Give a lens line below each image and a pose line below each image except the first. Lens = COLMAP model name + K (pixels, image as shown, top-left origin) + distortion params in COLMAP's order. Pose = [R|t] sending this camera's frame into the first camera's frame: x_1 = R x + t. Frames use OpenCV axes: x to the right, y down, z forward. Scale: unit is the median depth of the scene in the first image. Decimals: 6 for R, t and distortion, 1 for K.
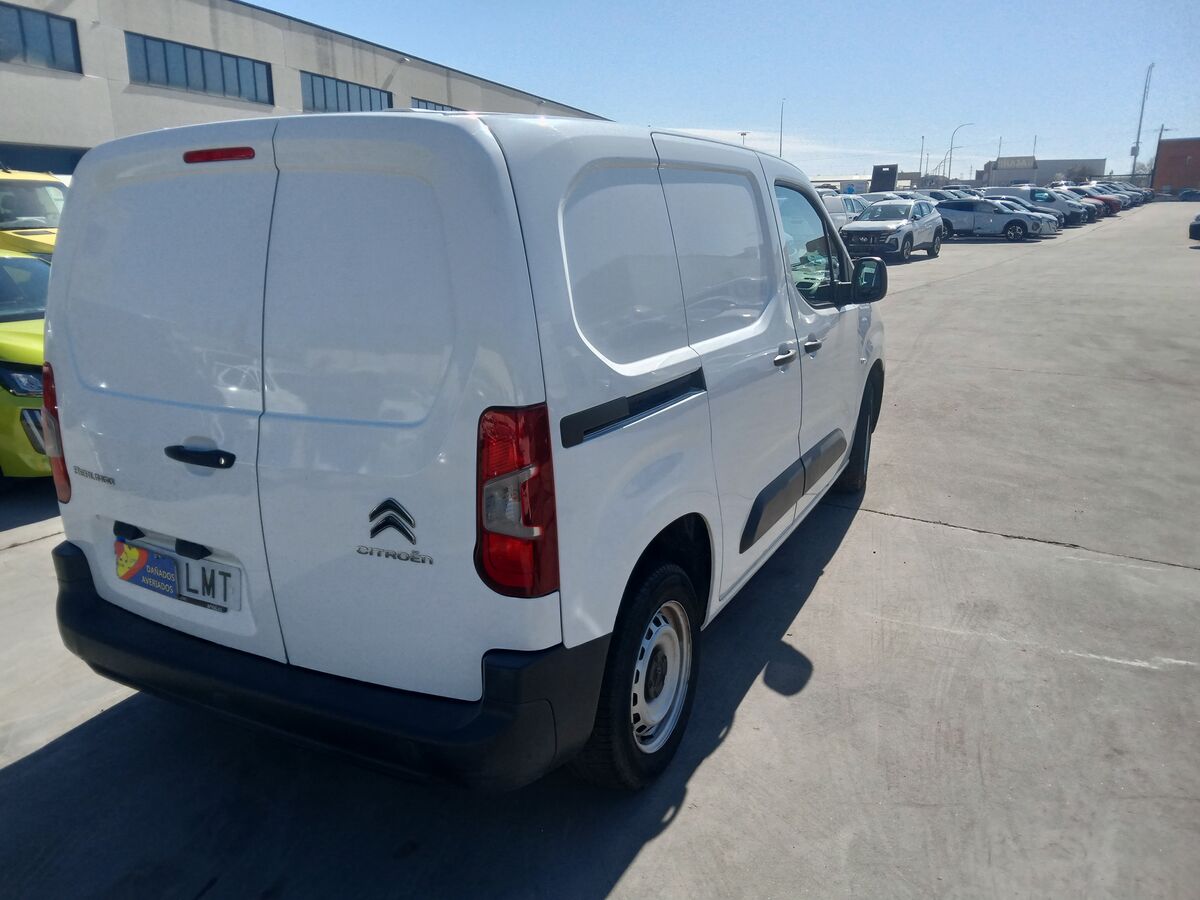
lens RADIAL K [[835.0, 0, 600.0], [0, 835.0, 450.0], [0, 0, 1]] dist [0.000238, -0.005555]
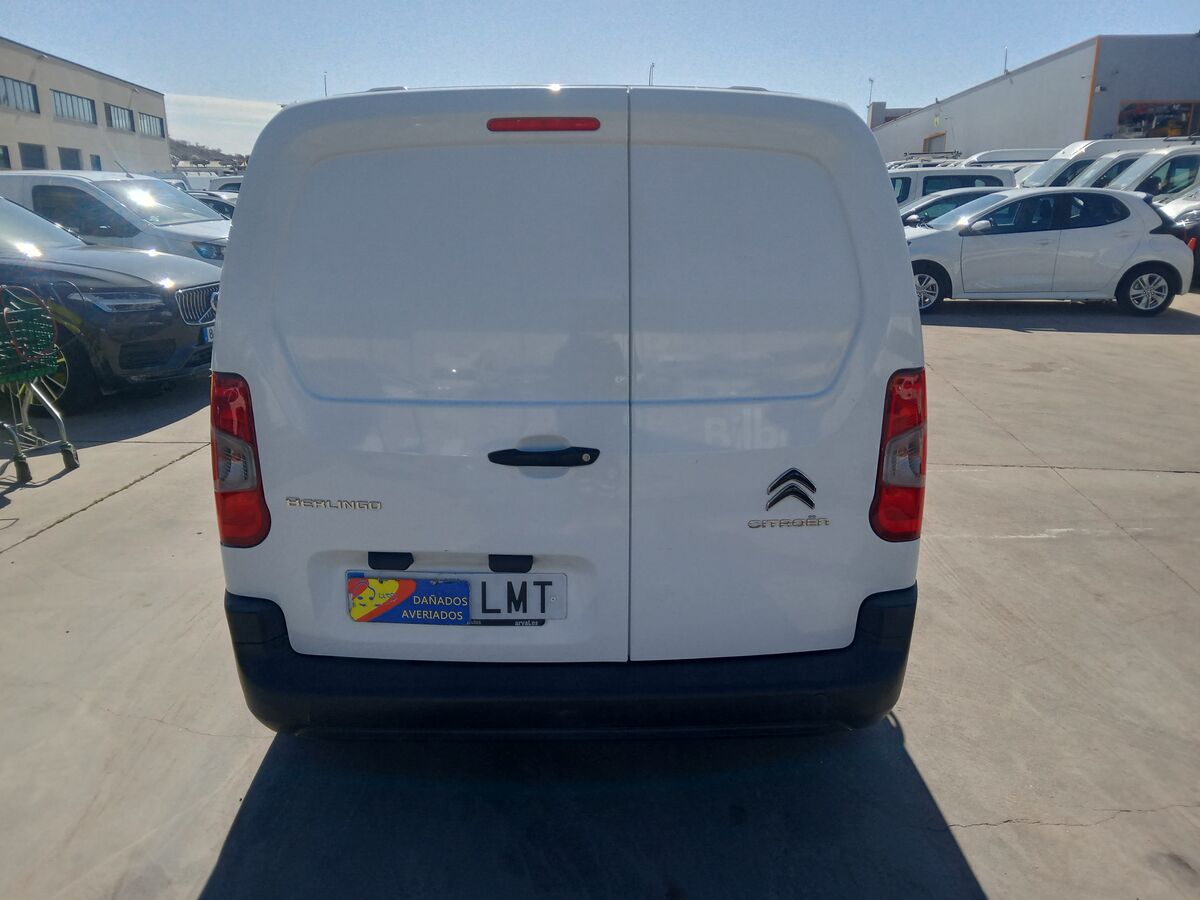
lens RADIAL K [[835.0, 0, 600.0], [0, 835.0, 450.0], [0, 0, 1]] dist [0.000238, -0.005555]
pose [[0.896884, -0.122404, 0.424990, -0.764442], [0.111787, 0.992477, 0.049939, -0.036572], [-0.427906, 0.002718, 0.903819, 0.139192]]
